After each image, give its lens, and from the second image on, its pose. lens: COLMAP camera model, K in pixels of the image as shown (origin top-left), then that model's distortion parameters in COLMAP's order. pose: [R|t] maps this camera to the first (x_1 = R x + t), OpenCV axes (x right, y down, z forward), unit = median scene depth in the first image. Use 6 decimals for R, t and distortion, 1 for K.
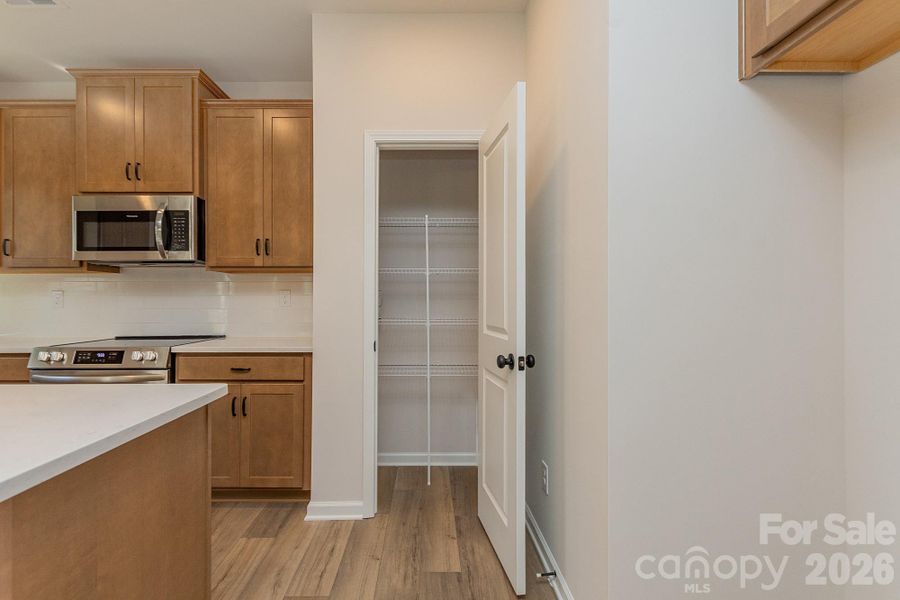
lens RADIAL K [[400.7, 0, 431.5], [0, 400.7, 298.9], [0, 0, 1]] dist [0.001814, 0.000111]
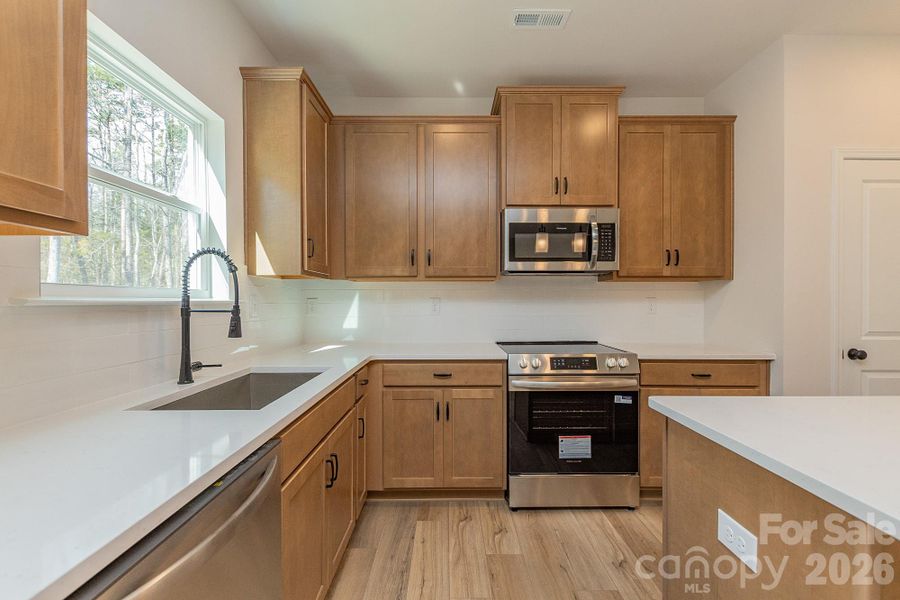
lens RADIAL K [[393.6, 0, 455.6], [0, 393.6, 302.6], [0, 0, 1]] dist [0.001690, 0.000067]
pose [[0.999981, 0.001001, 0.006046, -1.024898], [-0.001013, 0.999998, 0.001900, -0.014445], [-0.006044, -0.001906, 0.999980, -0.022573]]
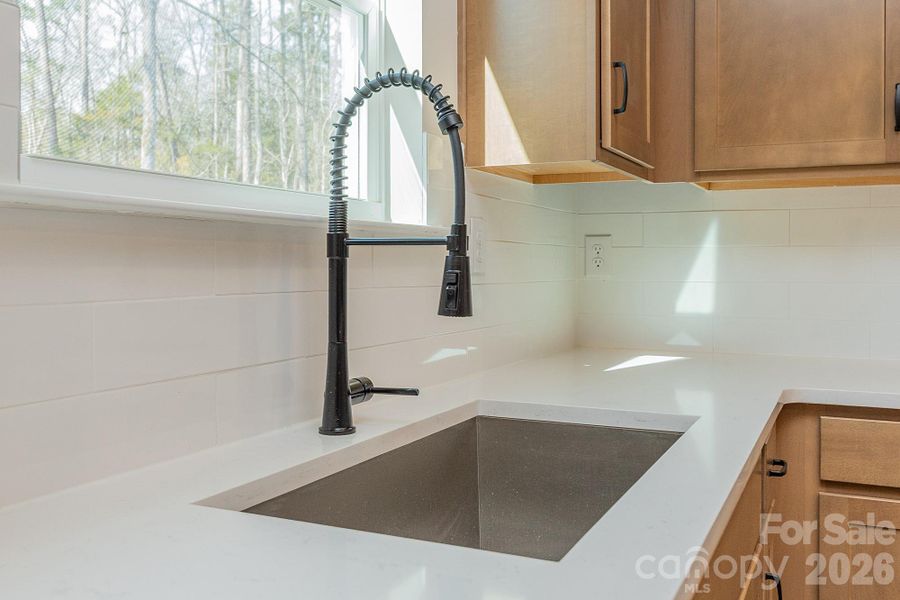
lens RADIAL K [[862.1, 0, 466.6], [0, 862.1, 283.8], [0, 0, 1]] dist [0.004897, 0.003557]
pose [[0.905935, 0.014842, -0.423156, -1.153879], [-0.006555, 0.999757, 0.021033, 0.012611], [0.423365, -0.016281, 0.905813, 0.159659]]
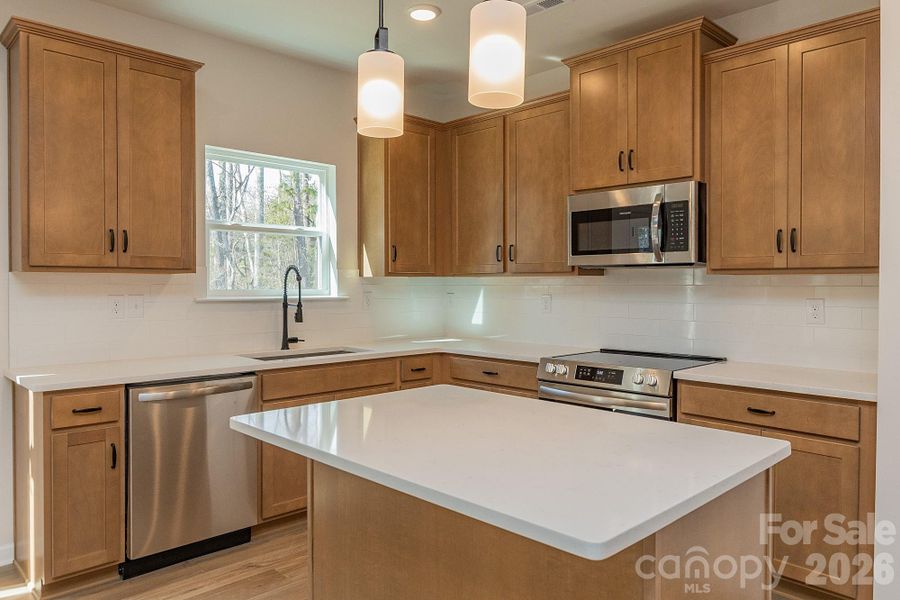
lens RADIAL K [[630.0, 0, 453.8], [0, 630.0, 288.6], [0, 0, 1]] dist [0.004361, 0.000494]
pose [[0.698202, 0.007395, -0.715863, -0.034687], [-0.005329, 0.999973, 0.005132, -0.049383], [0.715881, 0.000232, 0.698222, -0.205138]]
